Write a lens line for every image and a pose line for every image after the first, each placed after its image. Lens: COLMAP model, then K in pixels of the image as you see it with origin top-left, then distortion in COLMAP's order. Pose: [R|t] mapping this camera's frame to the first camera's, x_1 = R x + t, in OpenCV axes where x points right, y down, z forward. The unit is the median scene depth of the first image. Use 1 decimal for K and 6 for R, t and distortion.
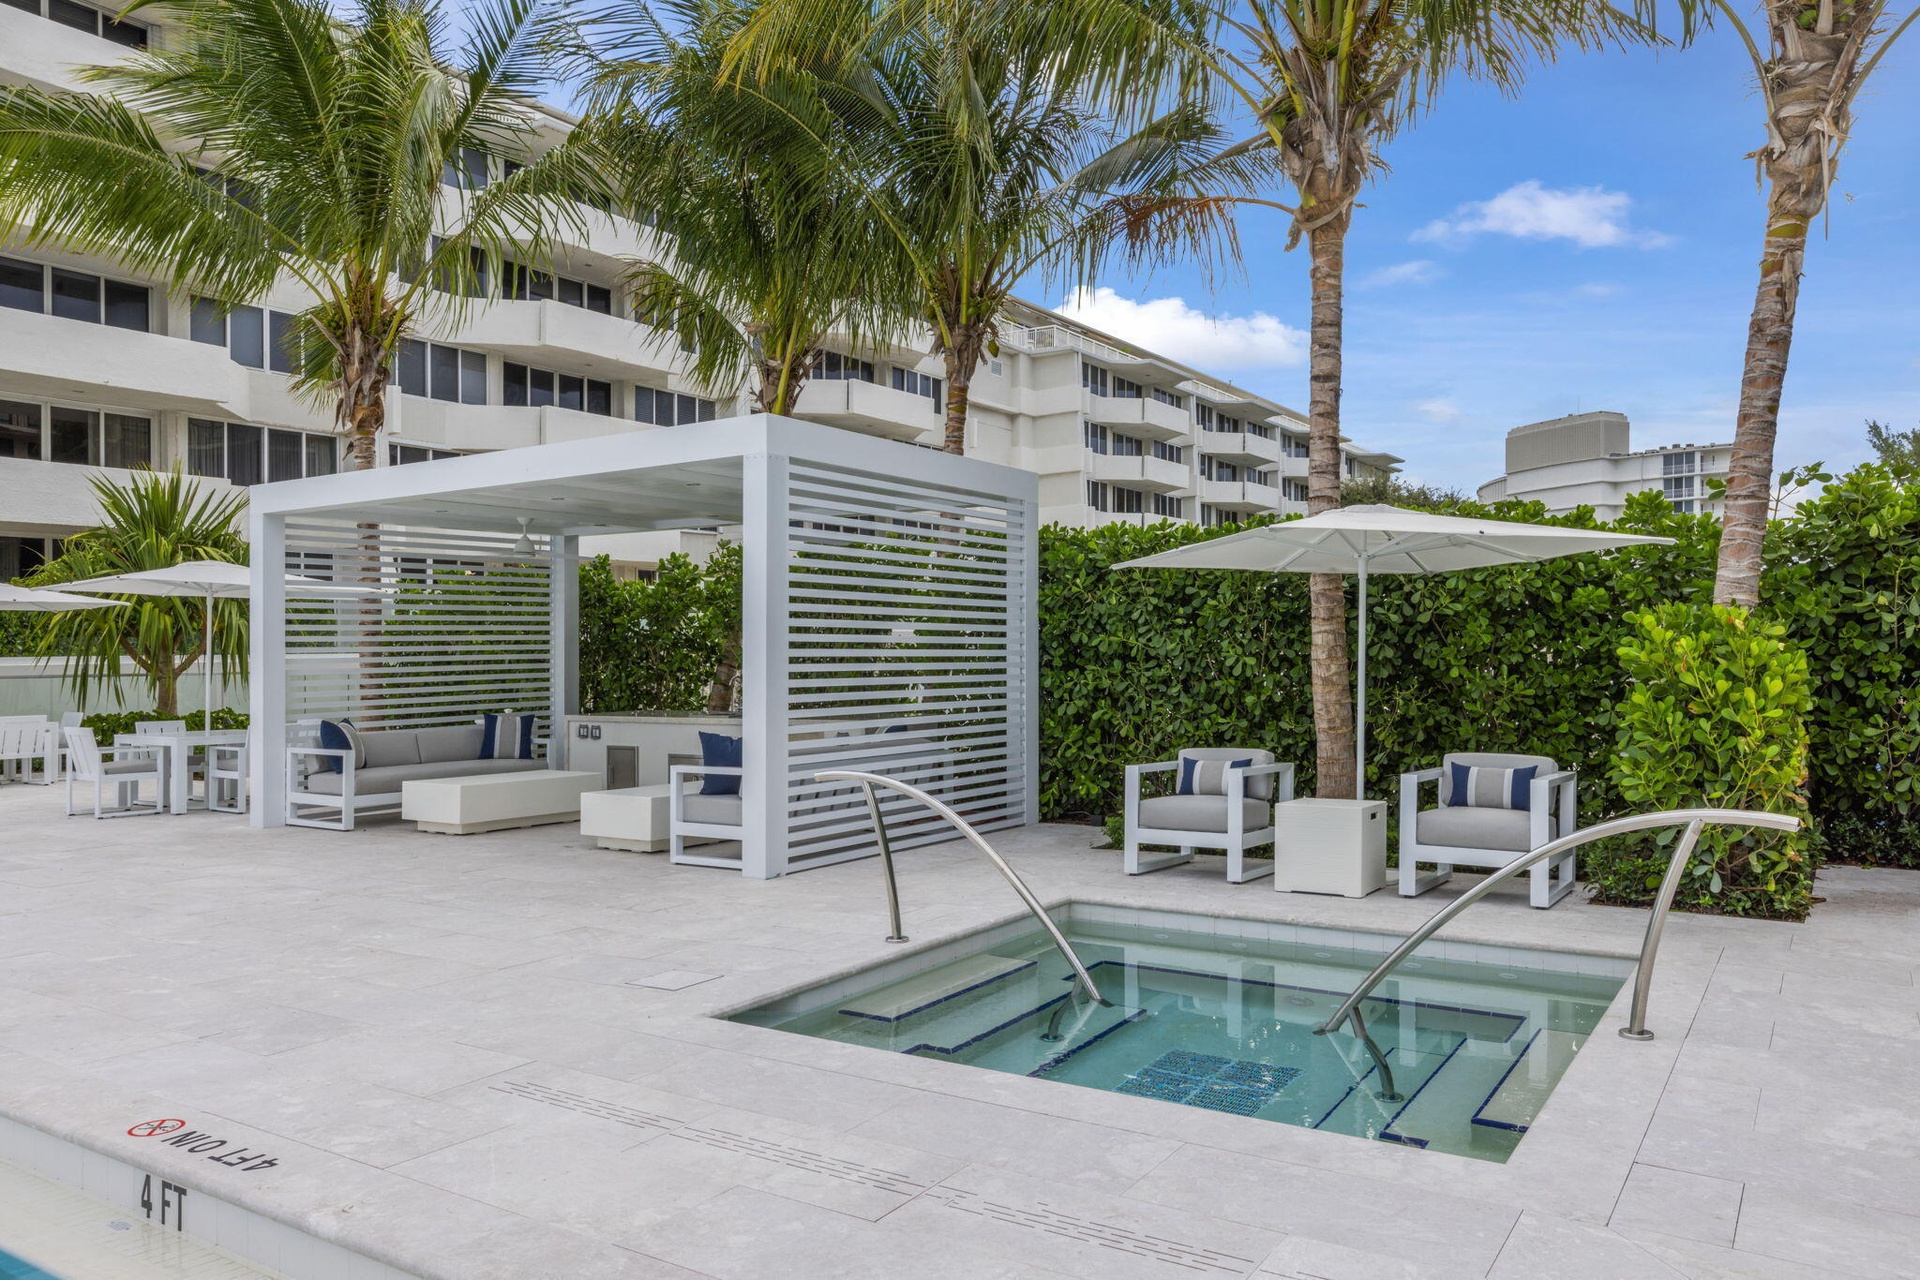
lens RADIAL K [[1395.4, 0, 956.7], [0, 1395.4, 683.7], [0, 0, 1]] dist [0.009804, 0.001672]
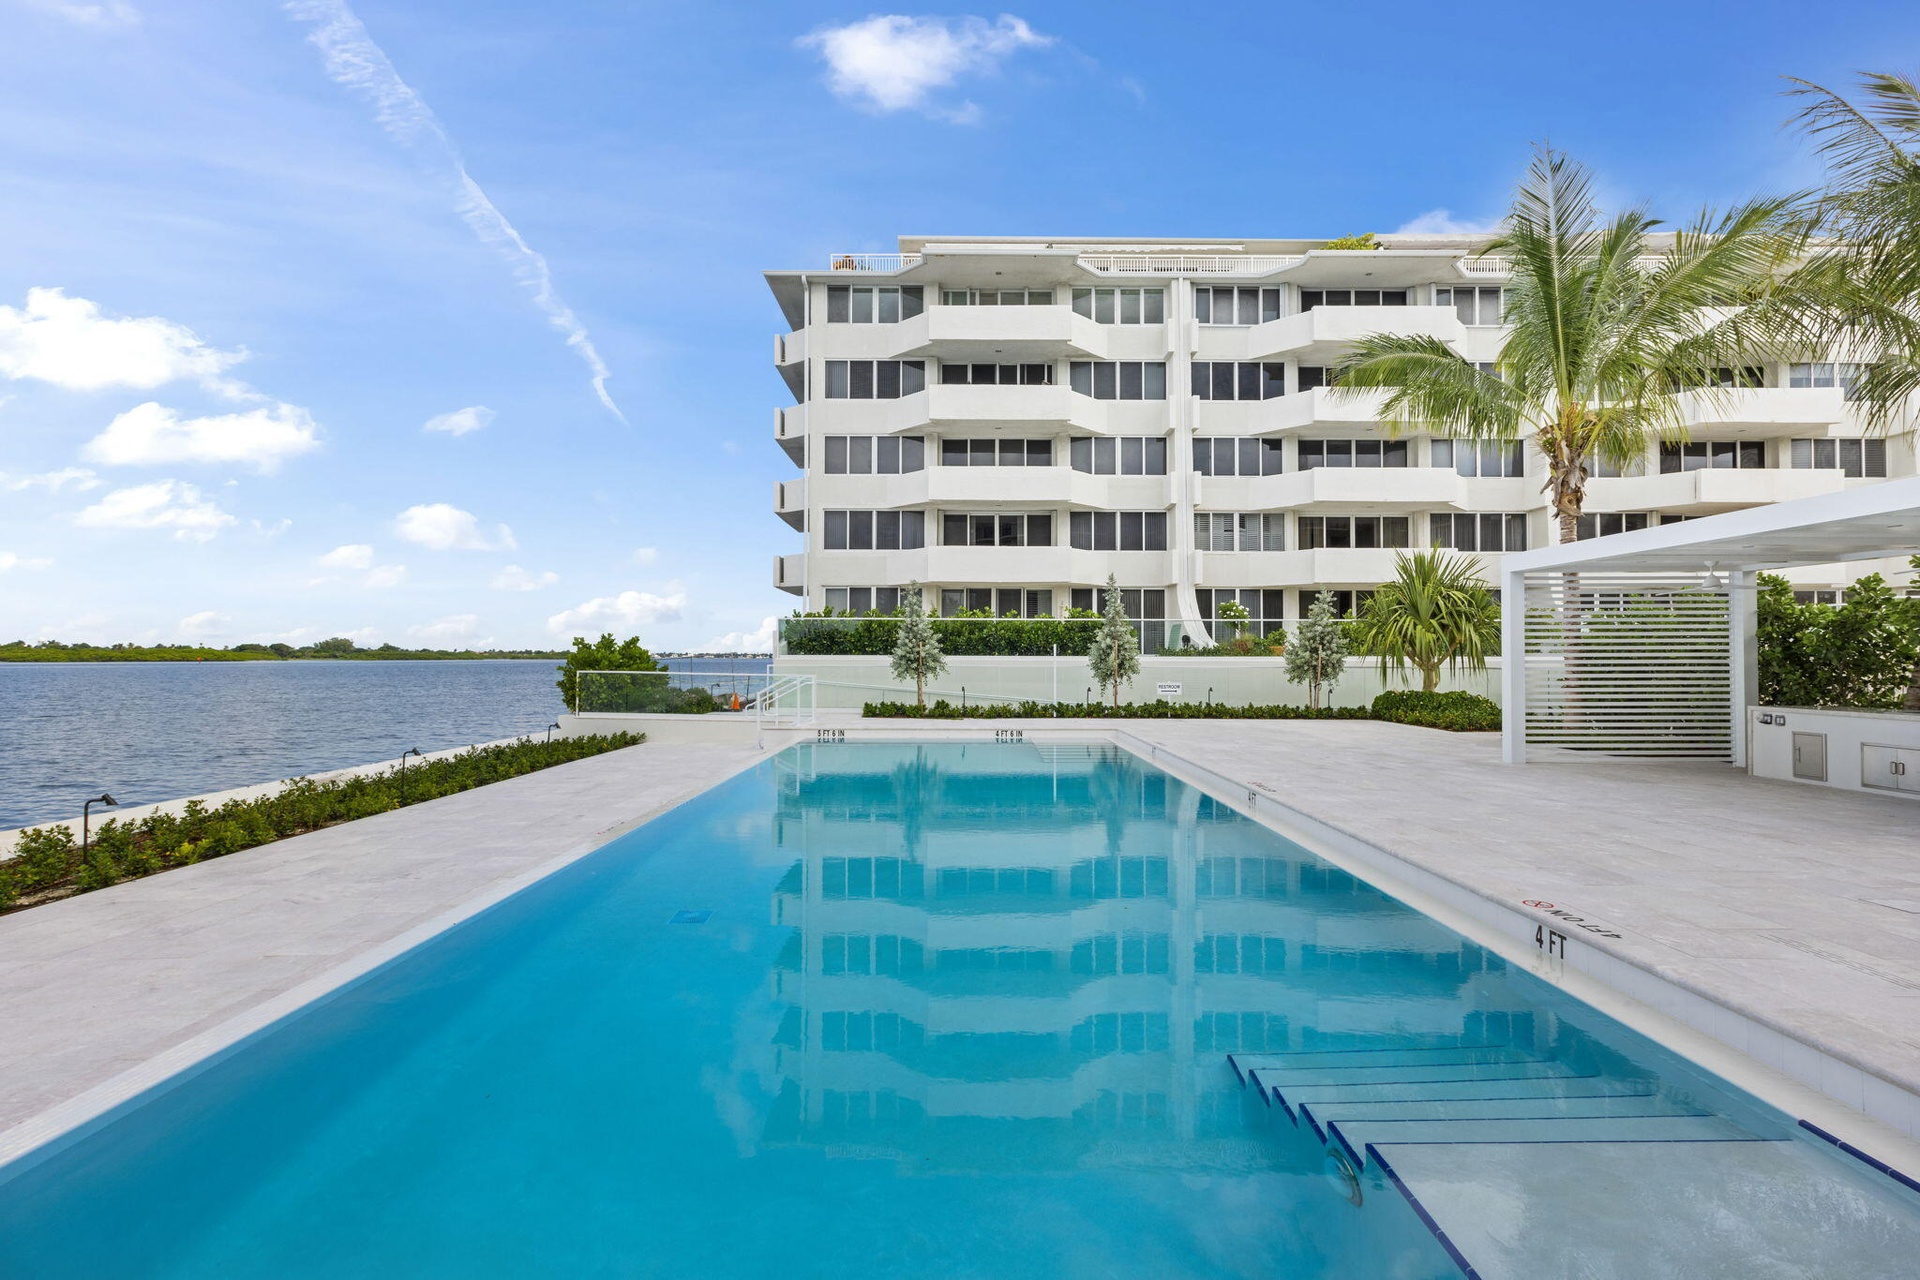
lens RADIAL K [[865.7, 0, 960.0], [0, 865.7, 640.0], [0, 0, 1]] dist [0.001924, 0.000345]
pose [[0.551412, -0.003100, -0.834227, -0.003176], [-0.029804, 0.999282, -0.023413, 0.001213], [0.833701, 0.037774, 0.550923, -0.082030]]
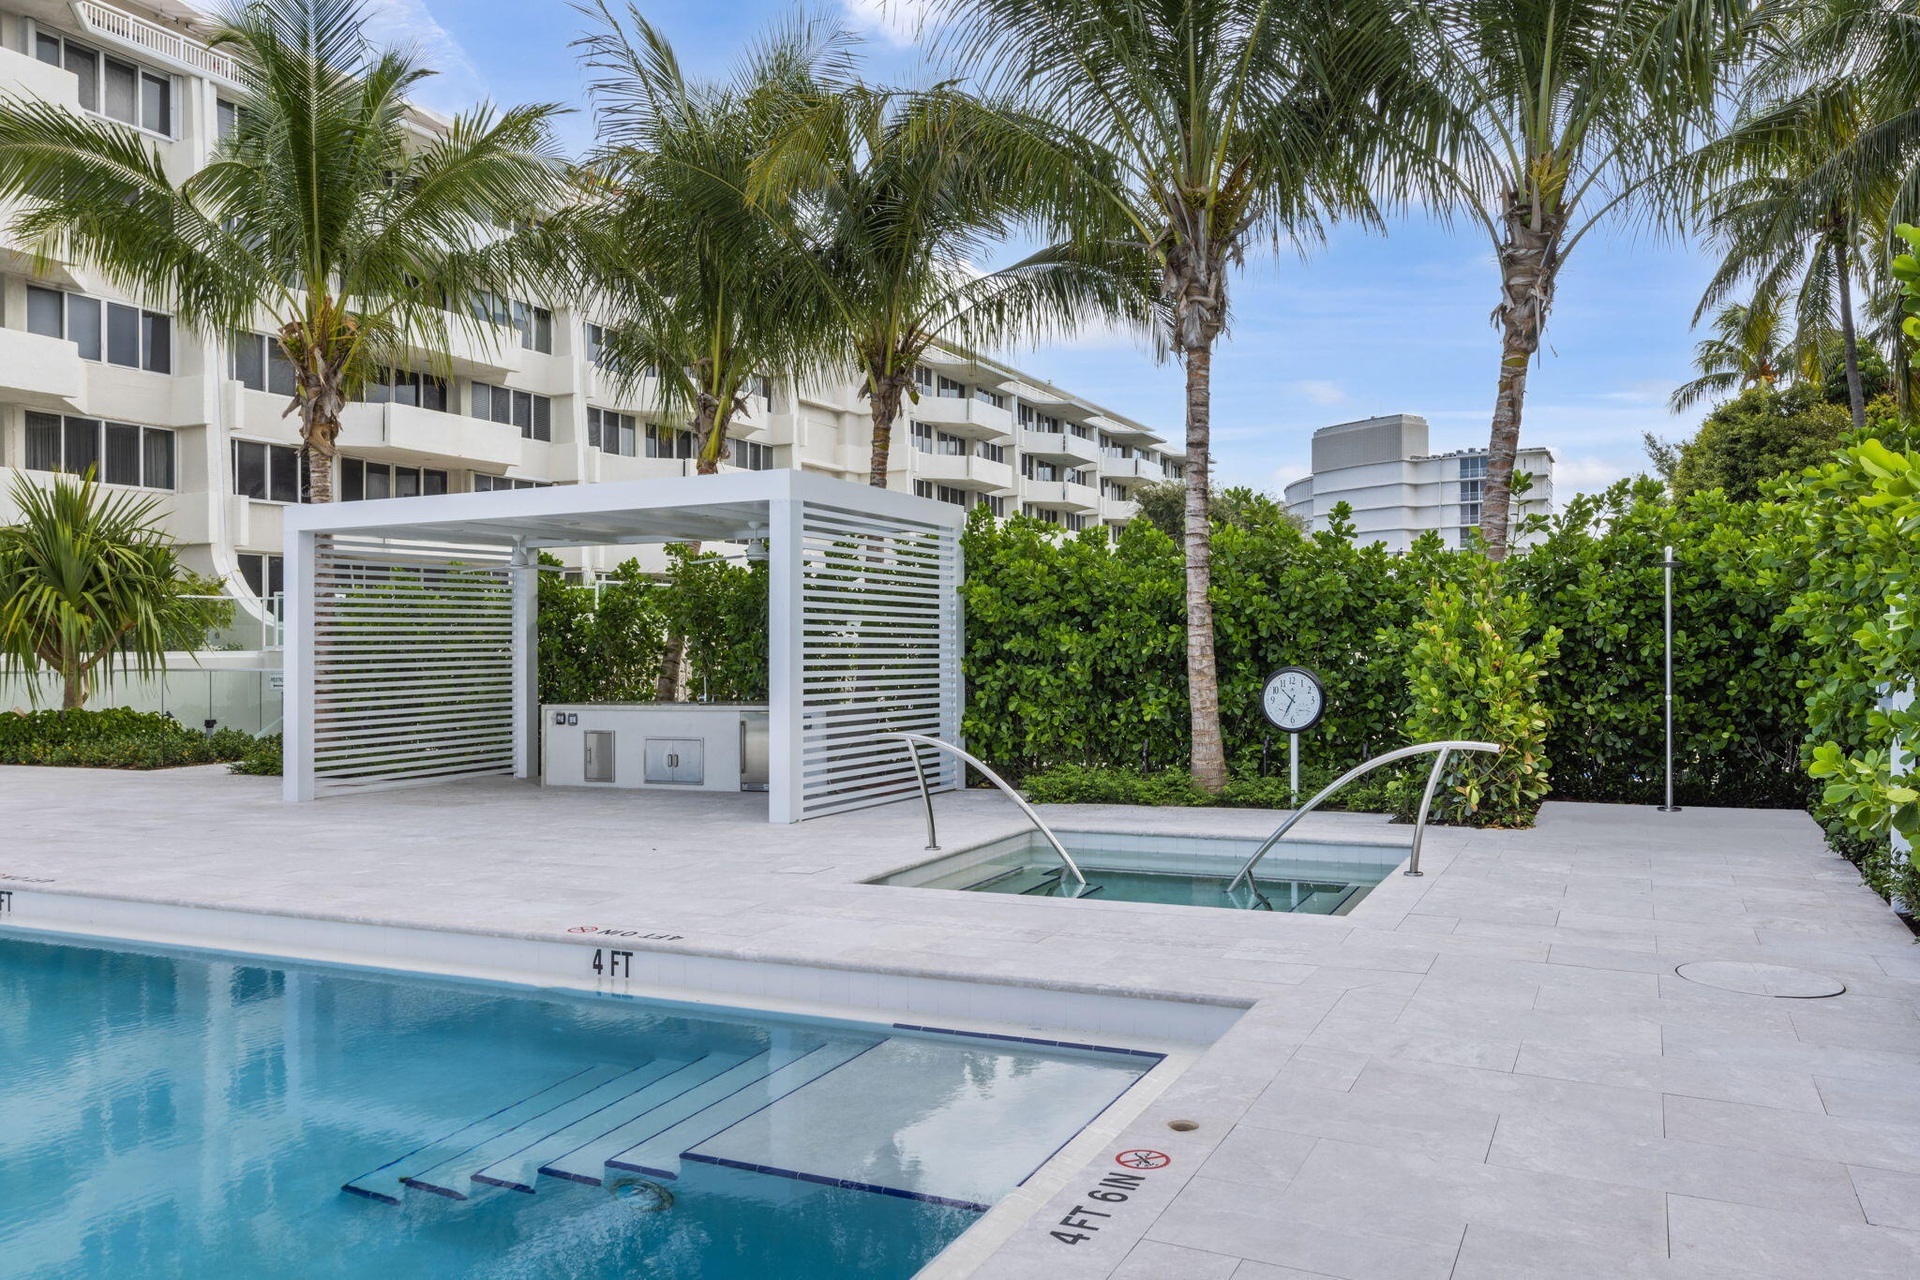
lens RADIAL K [[1395.4, 0, 956.7], [0, 1395.4, 683.7], [0, 0, 1]] dist [0.009804, 0.001672]
pose [[0.992320, -0.002901, 0.123660, -0.080434], [0.002721, 0.999995, 0.001625, 0.003890], [-0.123664, -0.001277, 0.992323, -0.181565]]
